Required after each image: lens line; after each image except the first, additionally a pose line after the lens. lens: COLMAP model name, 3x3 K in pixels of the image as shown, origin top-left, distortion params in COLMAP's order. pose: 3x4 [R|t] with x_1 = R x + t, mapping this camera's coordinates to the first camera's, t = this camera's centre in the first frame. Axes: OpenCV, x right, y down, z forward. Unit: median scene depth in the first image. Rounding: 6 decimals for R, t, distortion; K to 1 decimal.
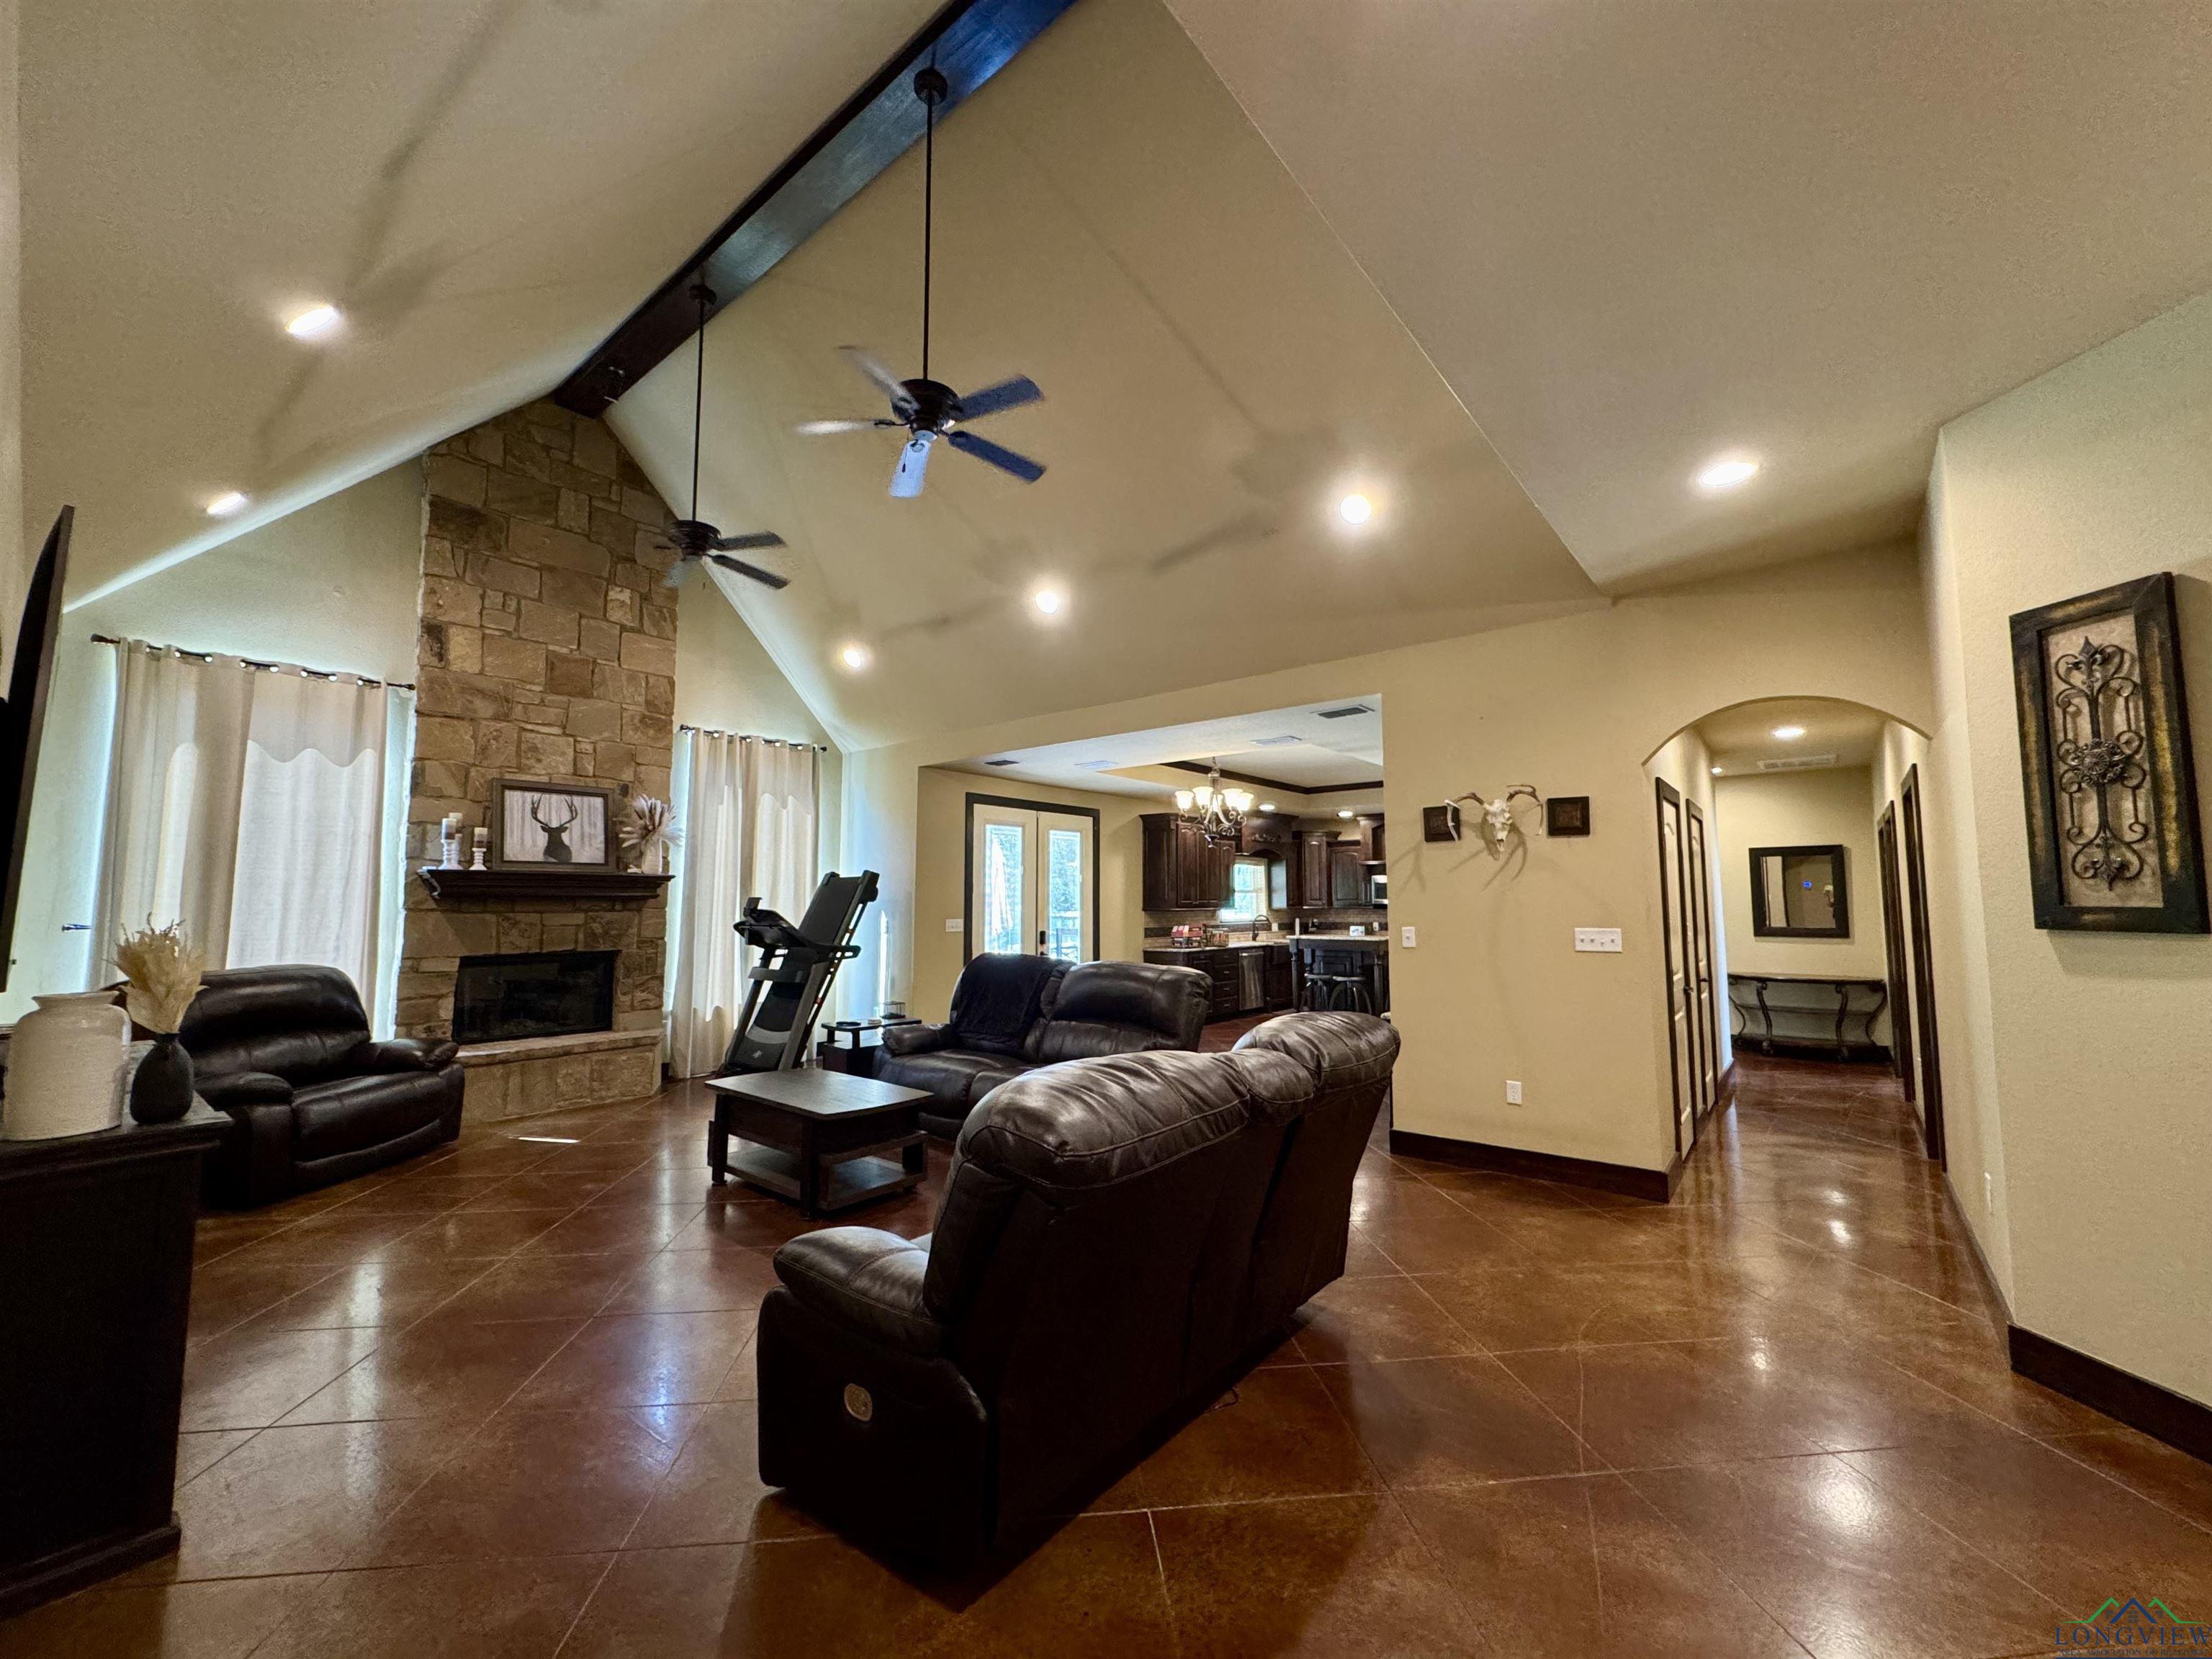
lens RADIAL K [[879.8, 0, 1111.4], [0, 879.8, 828.6], [0, 0, 1]] dist [-0.003439, 0.000476]
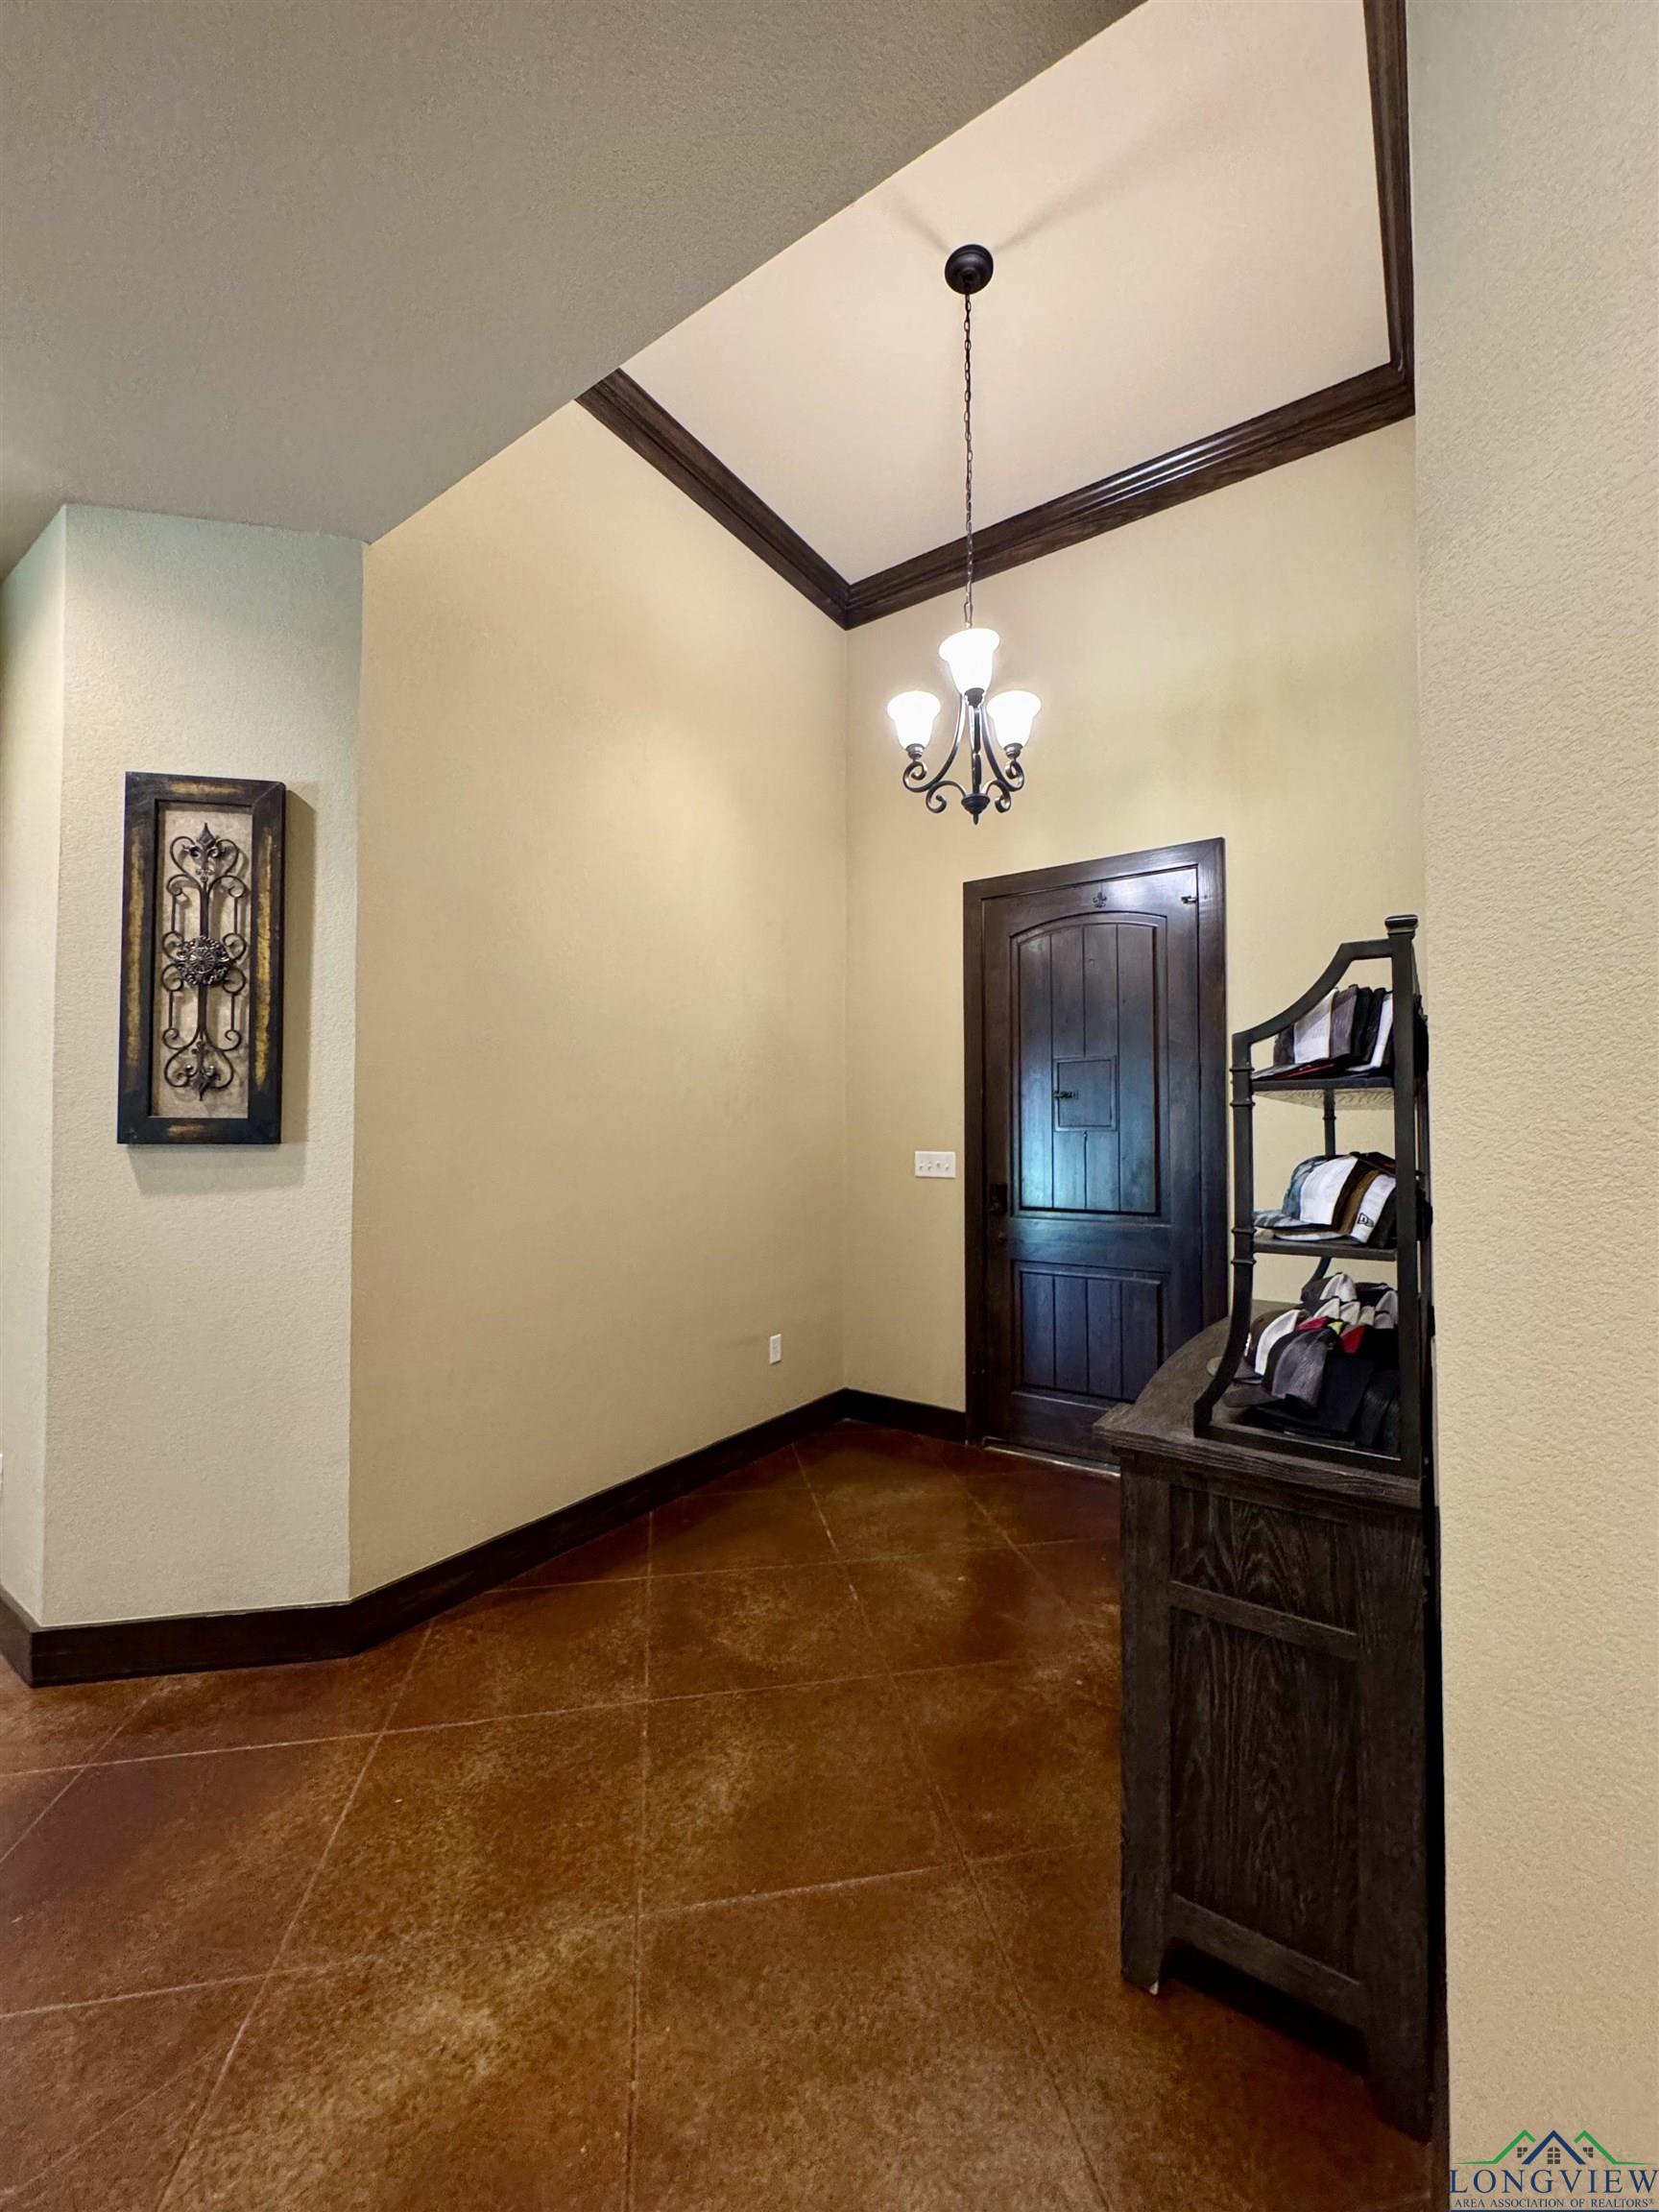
lens RADIAL K [[879.8, 0, 827.5], [0, 879.8, 1104.9], [0, 0, 1]] dist [-0.003439, 0.000476]
pose [[-0.076887, 0.027868, 0.996650, 0.155384], [-0.079739, 0.996235, -0.034008, 0.052221], [-0.993846, -0.082087, -0.074376, 0.393597]]
